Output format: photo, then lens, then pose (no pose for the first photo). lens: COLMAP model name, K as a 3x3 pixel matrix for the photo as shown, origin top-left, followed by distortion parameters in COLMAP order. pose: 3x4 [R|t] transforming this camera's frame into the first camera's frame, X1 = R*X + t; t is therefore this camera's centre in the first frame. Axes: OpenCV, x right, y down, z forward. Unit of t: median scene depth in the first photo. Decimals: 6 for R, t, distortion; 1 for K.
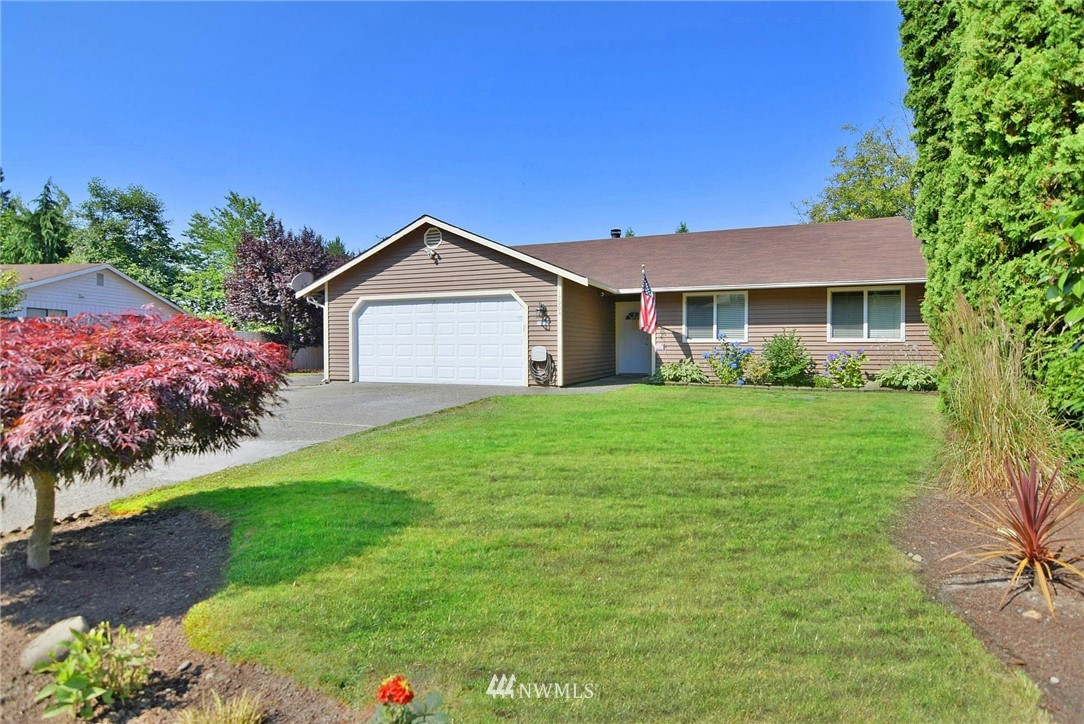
lens RADIAL K [[578.8, 0, 549.4], [0, 578.8, 357.0], [0, 0, 1]] dist [-0.003506, -0.000641]
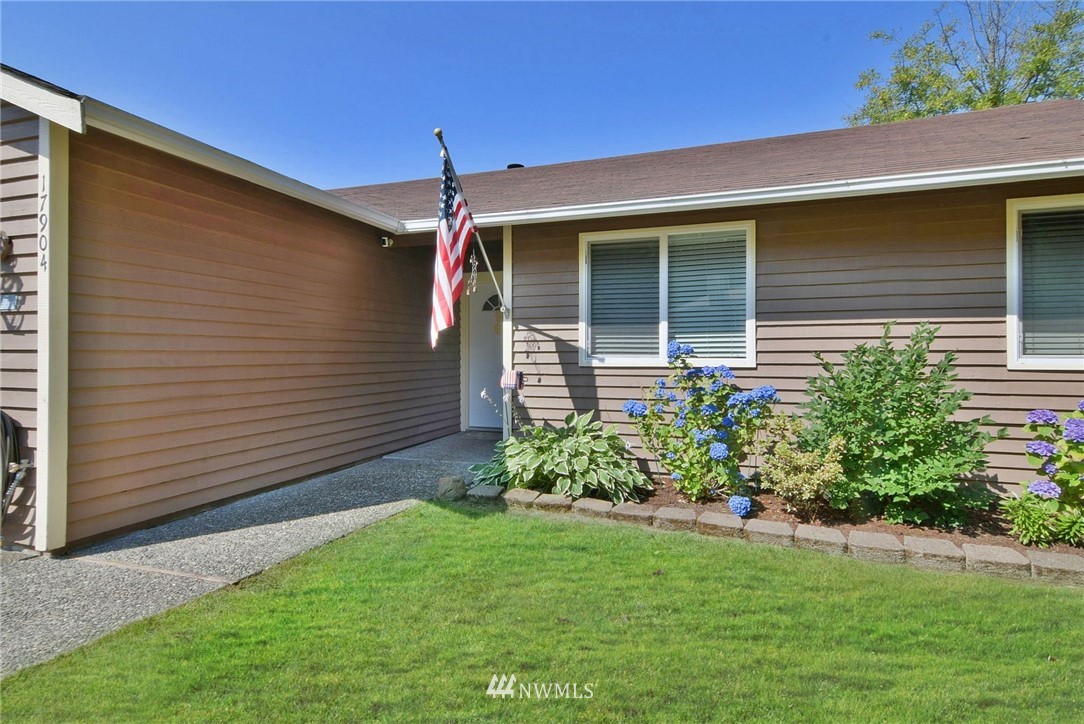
lens RADIAL K [[578.8, 0, 538.3], [0, 578.8, 360.9], [0, 0, 1]] dist [-0.003506, -0.000641]
pose [[0.999784, 0.000390, 0.020792, 0.212223], [-0.000279, 0.999986, -0.005366, -0.029230], [-0.020794, 0.005360, 0.999769, 0.680410]]
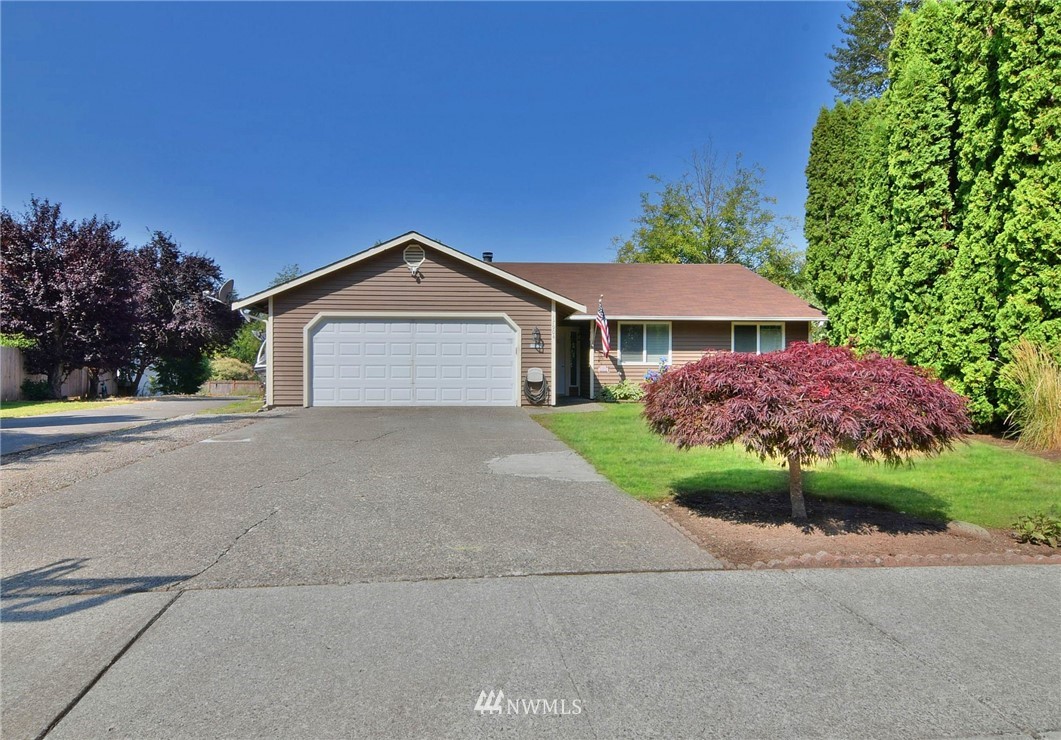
lens RADIAL K [[631.4, 0, 525.6], [0, 631.4, 373.6], [0, 0, 1]] dist [0.005143, -0.002935]
pose [[0.904449, 0.001309, 0.426580, -0.487024], [0.003484, 0.999939, -0.010455, 0.003614], [-0.426568, 0.010942, 0.904389, -0.029529]]
